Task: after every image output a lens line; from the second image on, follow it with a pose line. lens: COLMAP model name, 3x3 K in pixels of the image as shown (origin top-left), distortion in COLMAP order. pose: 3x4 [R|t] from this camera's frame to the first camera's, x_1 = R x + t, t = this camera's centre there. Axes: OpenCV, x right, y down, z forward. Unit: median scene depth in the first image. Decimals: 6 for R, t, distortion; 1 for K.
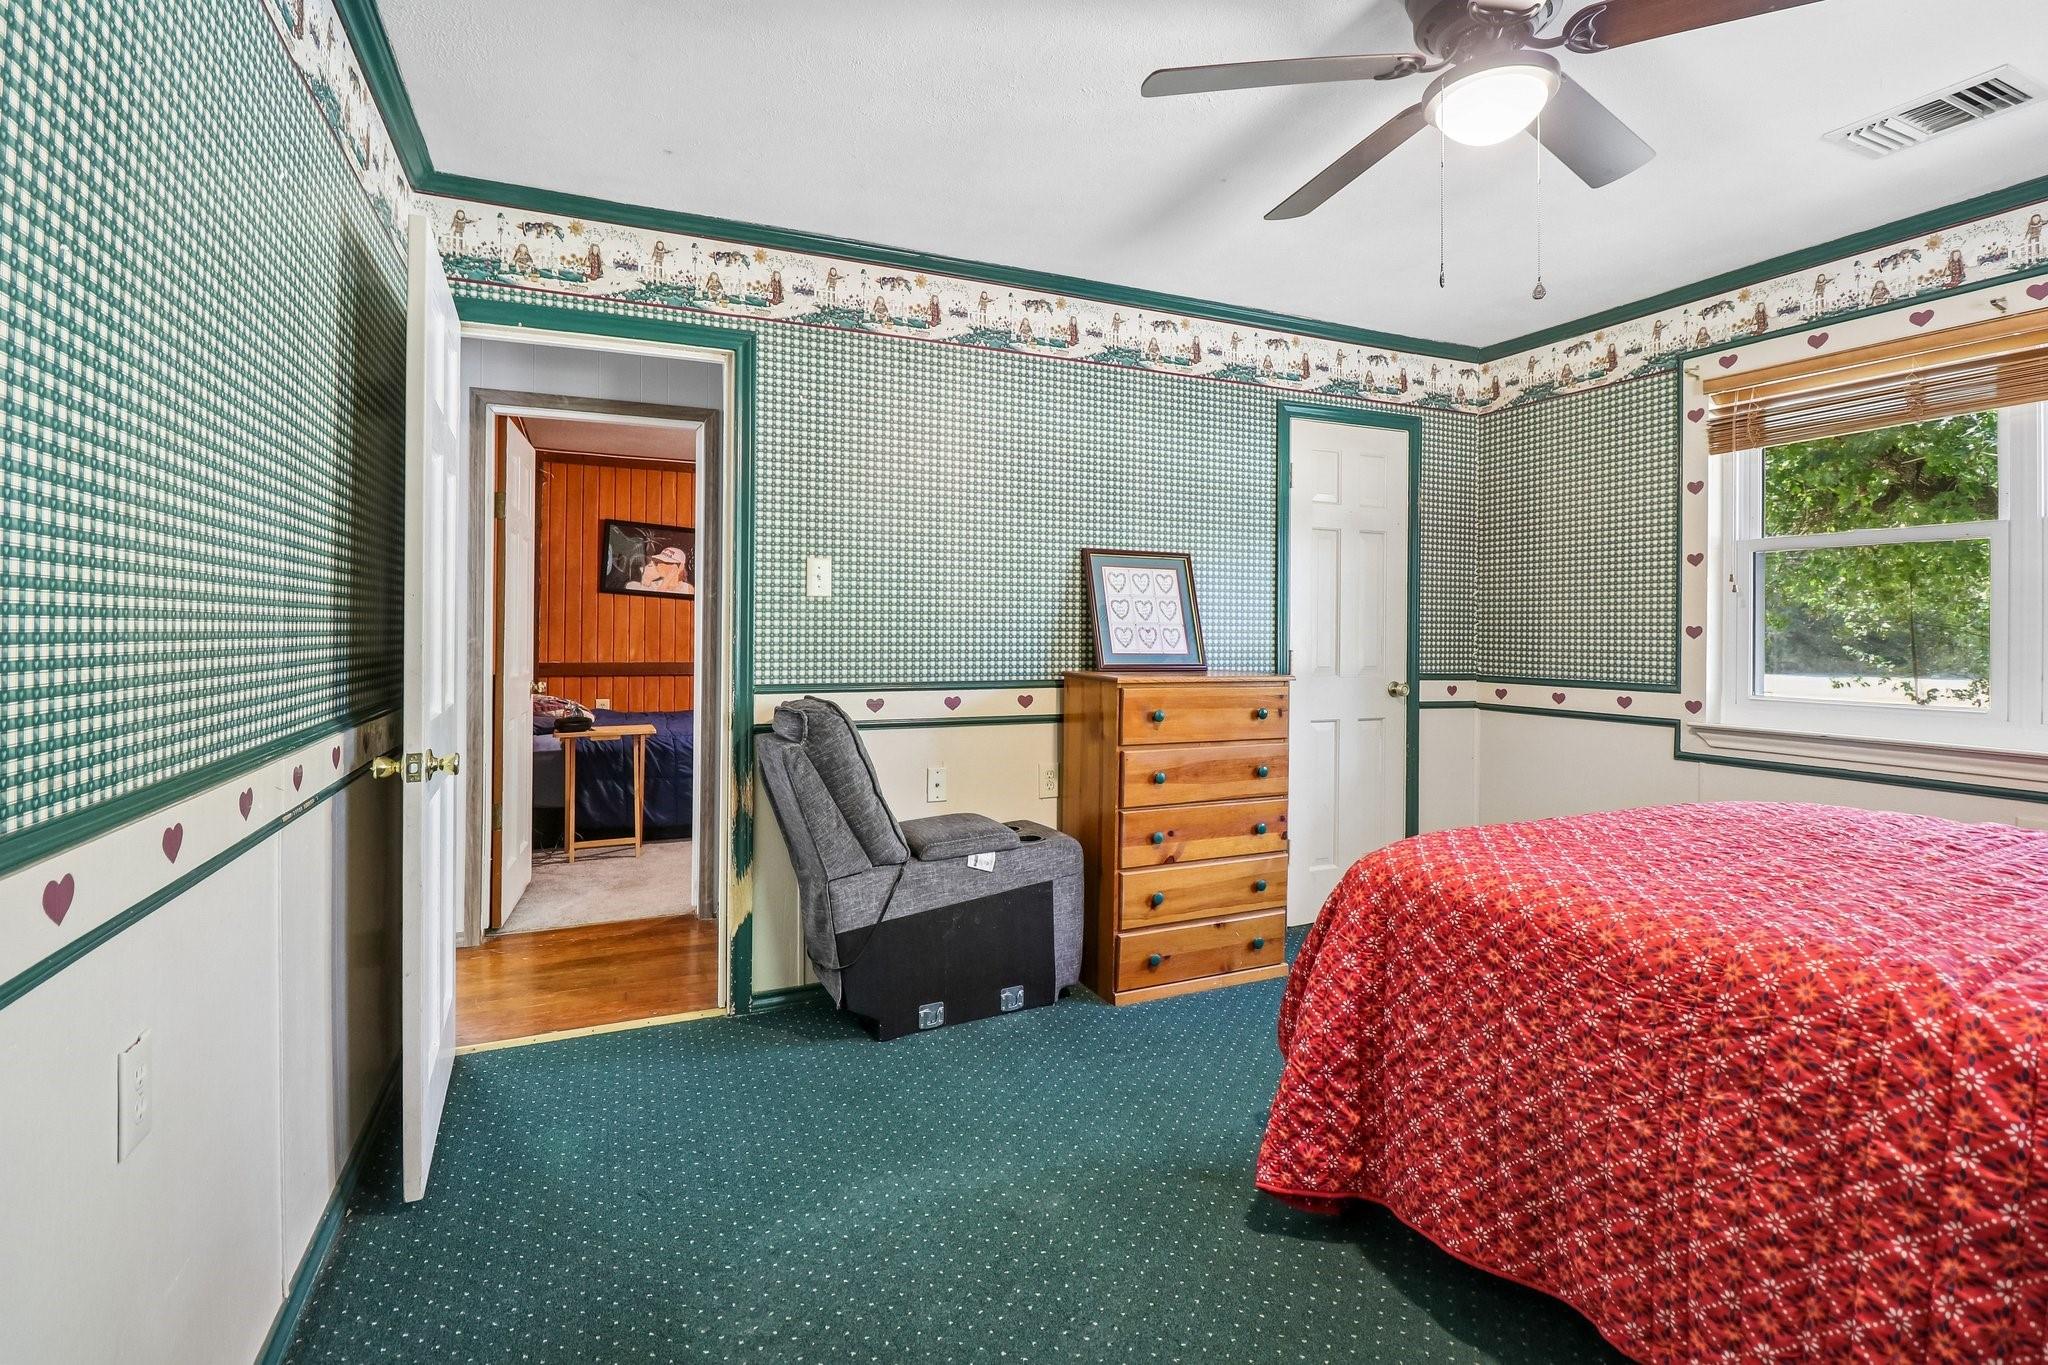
lens RADIAL K [[945.8, 0, 1020.3], [0, 945.8, 641.7], [0, 0, 1]] dist [-0.002841, -0.010942]
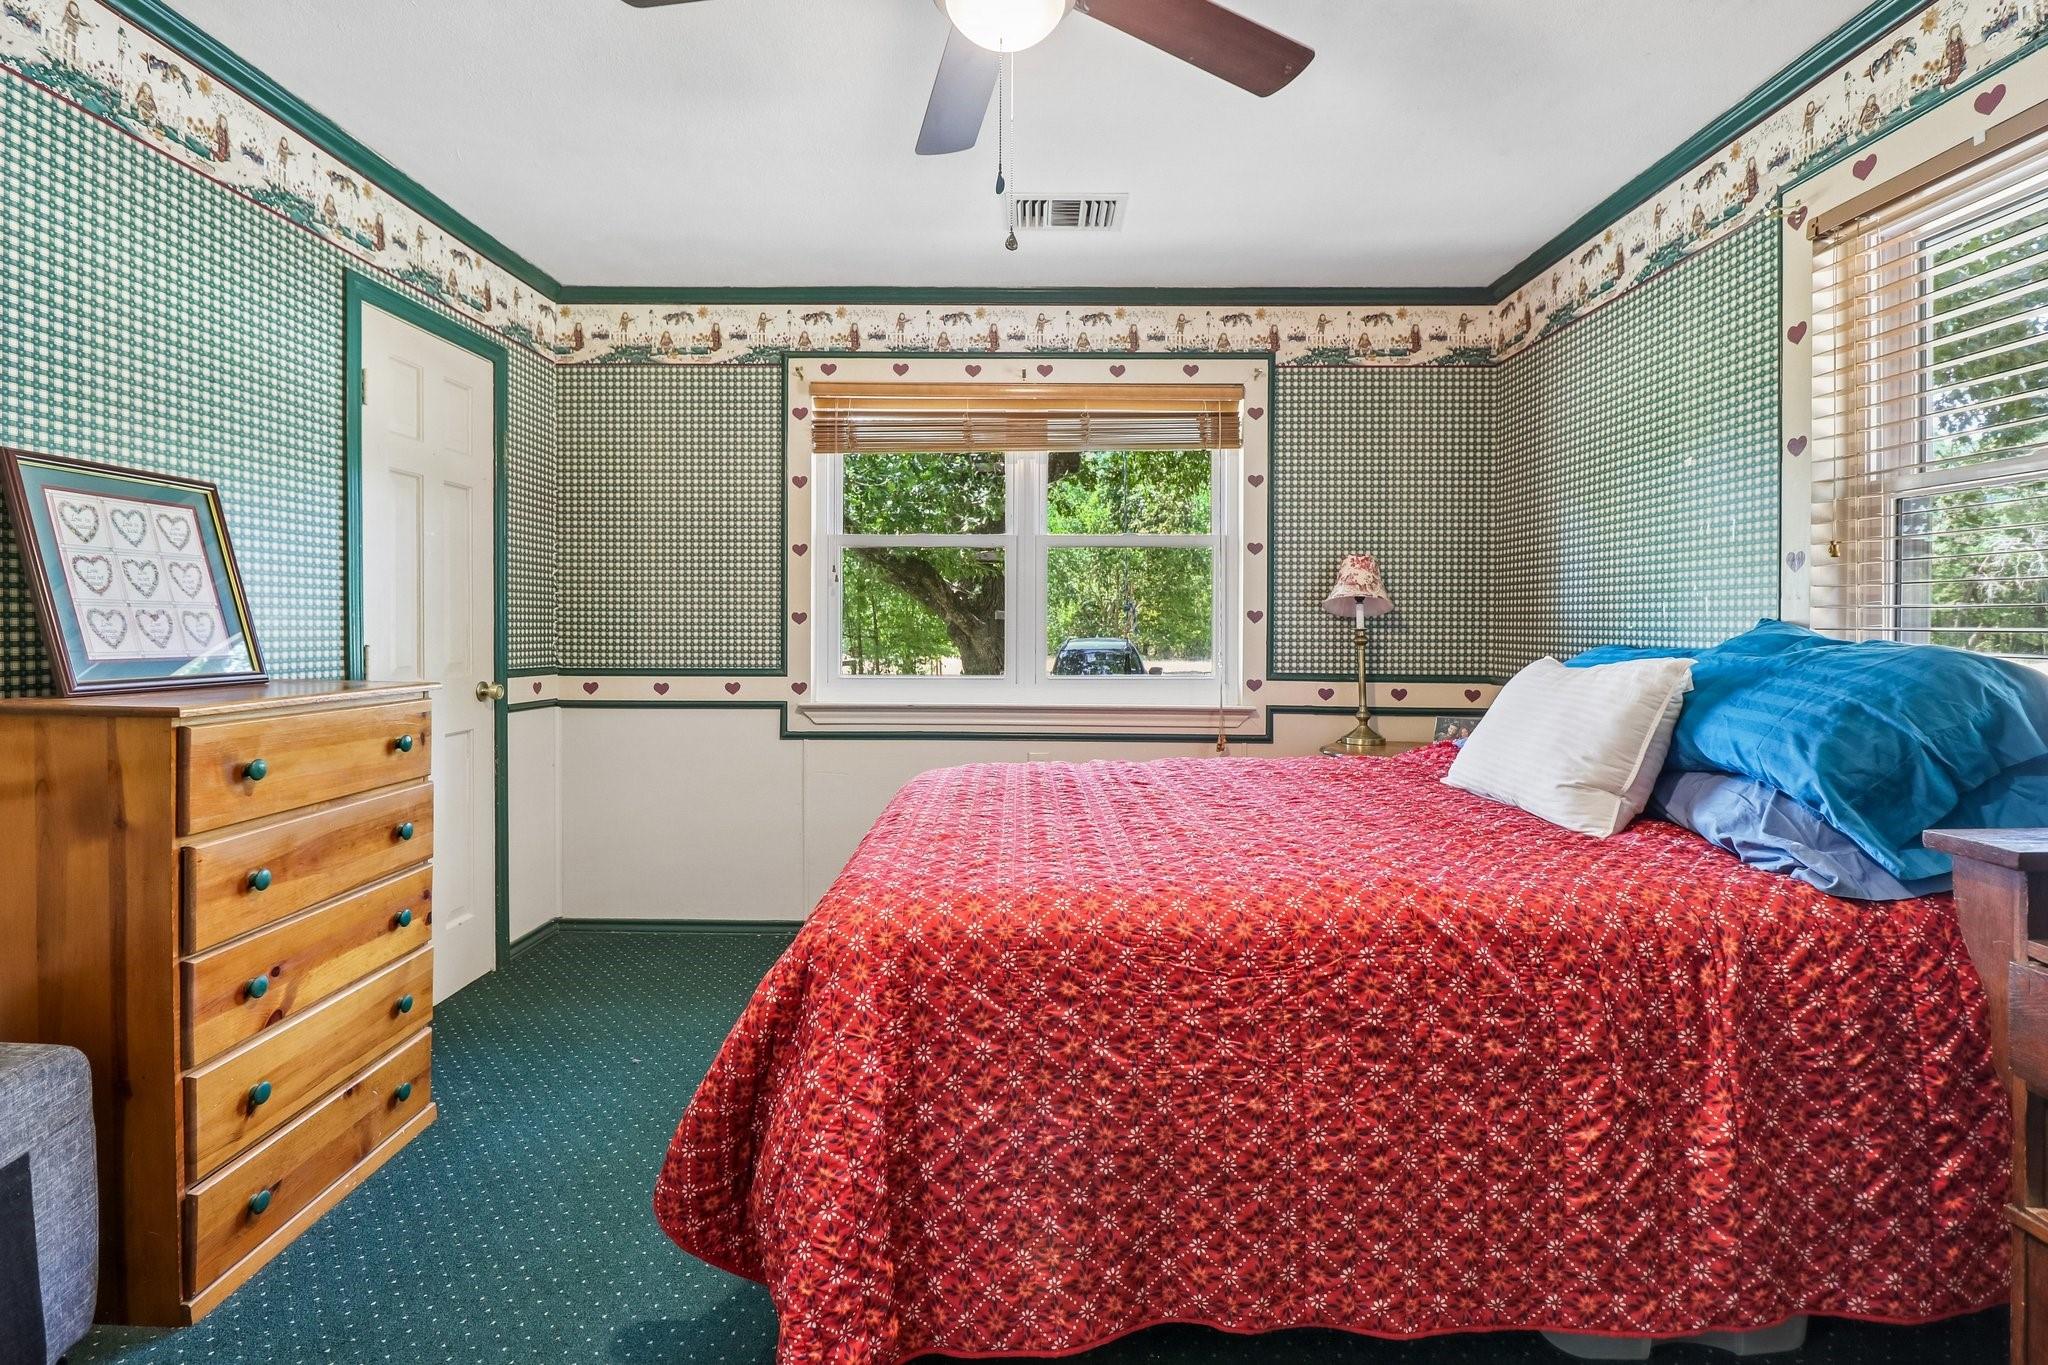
lens RADIAL K [[945.8, 0, 1020.3], [0, 945.8, 641.7], [0, 0, 1]] dist [-0.002841, -0.010942]
pose [[0.419799, -0.022786, 0.907331, -0.152527], [0.008325, 0.999739, 0.021255, -0.004131], [-0.907579, -0.001369, 0.419879, 0.335113]]
